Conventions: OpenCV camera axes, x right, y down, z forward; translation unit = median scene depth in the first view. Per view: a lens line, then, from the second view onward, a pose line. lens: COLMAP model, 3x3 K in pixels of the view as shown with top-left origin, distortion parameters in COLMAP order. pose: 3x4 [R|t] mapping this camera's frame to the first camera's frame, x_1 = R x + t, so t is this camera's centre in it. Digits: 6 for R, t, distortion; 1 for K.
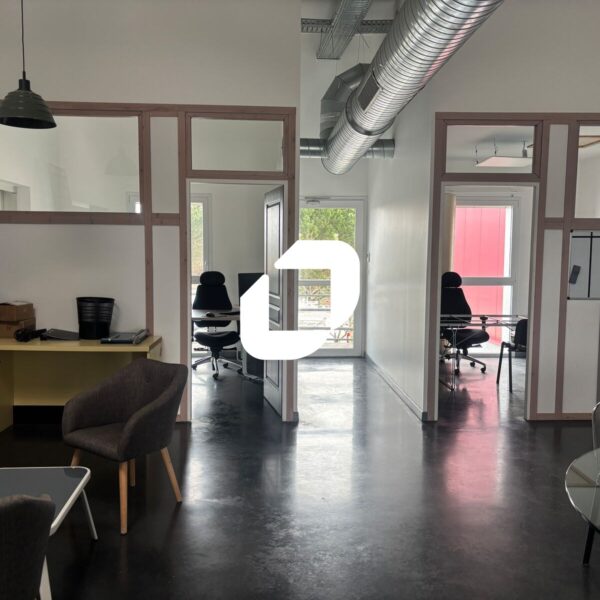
lens RADIAL K [[567.8, 0, 300.0], [0, 567.8, 300.0], [0, 0, 1]] dist [0.004574, 0.000201]
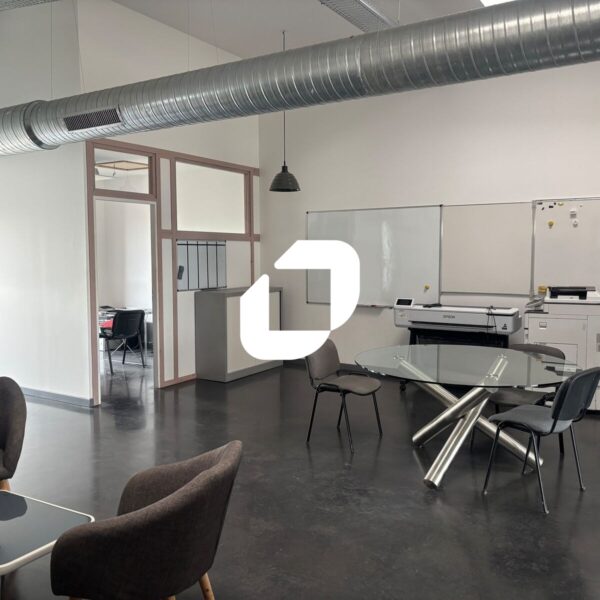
lens RADIAL K [[613.1, 0, 282.6], [0, 613.1, 297.8], [0, 0, 1]] dist [0.067150, -0.009348]
pose [[0.576024, -0.066023, 0.814762, -0.561727], [0.079474, 0.996534, 0.024566, -0.001830], [-0.813561, 0.050602, 0.579274, -0.030444]]
